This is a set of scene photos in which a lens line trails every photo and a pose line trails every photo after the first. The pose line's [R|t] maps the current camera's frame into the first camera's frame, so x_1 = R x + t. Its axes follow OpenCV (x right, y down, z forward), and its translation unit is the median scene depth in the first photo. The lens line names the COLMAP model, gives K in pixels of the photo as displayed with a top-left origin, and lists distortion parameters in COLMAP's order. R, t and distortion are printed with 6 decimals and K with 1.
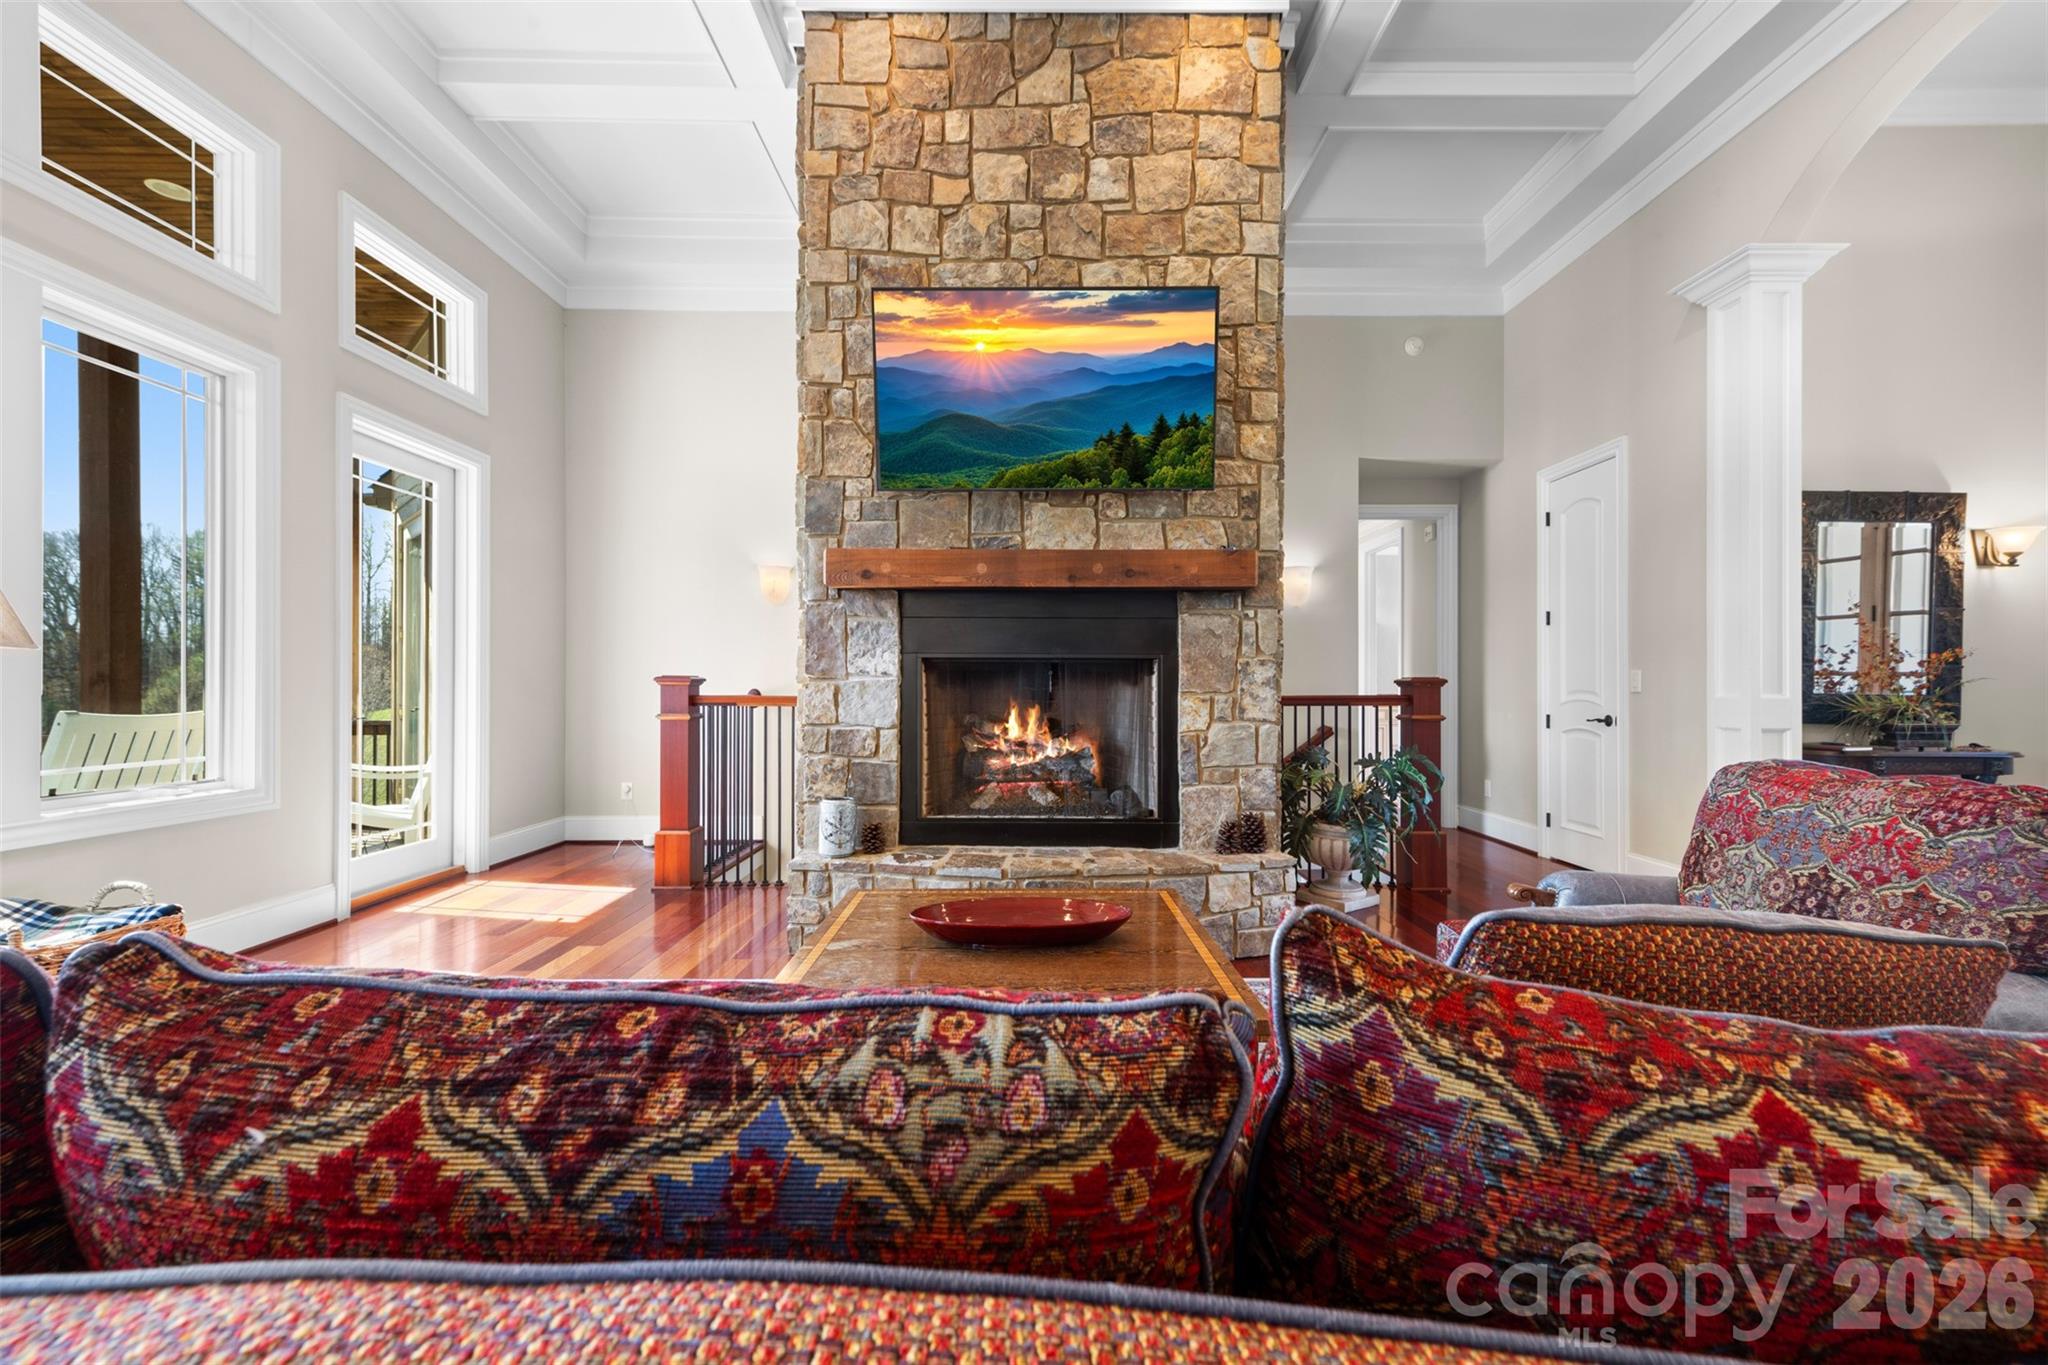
lens RADIAL K [[821.7, 0, 1032.0], [0, 821.7, 682.6], [0, 0, 1]] dist [0.010081, -0.000054]
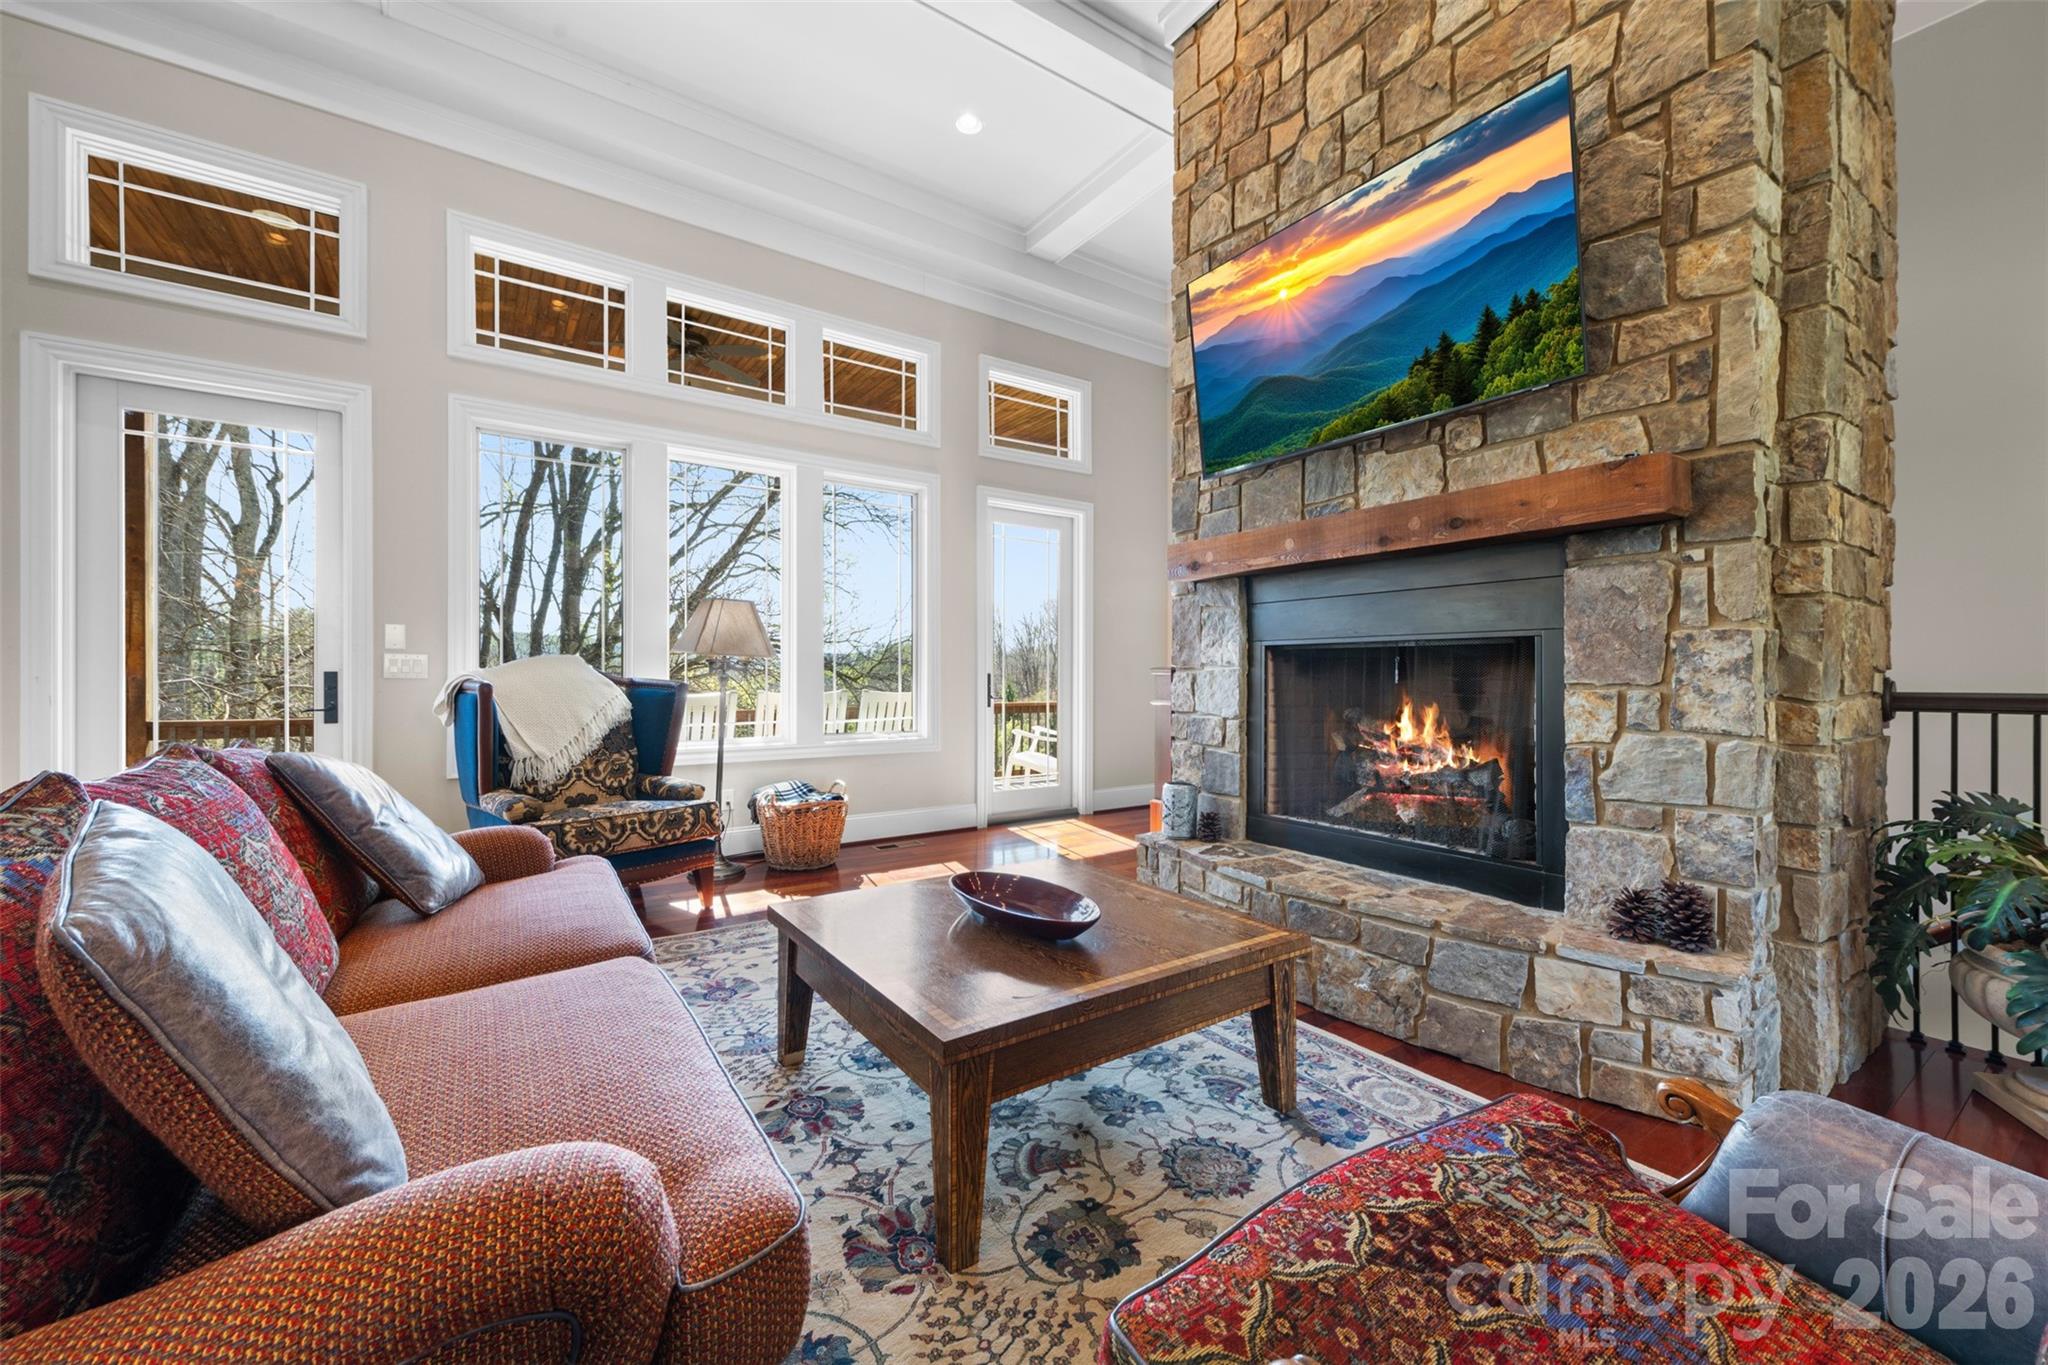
lens RADIAL K [[800.7, 0, 1030.0], [0, 800.7, 676.9], [0, 0, 1]] dist [0.008817, -0.000562]
pose [[0.558613, -0.000203, -0.829429, 0.483009], [0.003338, 0.999992, 0.002003, 0.002822], [0.829422, -0.003887, 0.558609, 0.263853]]
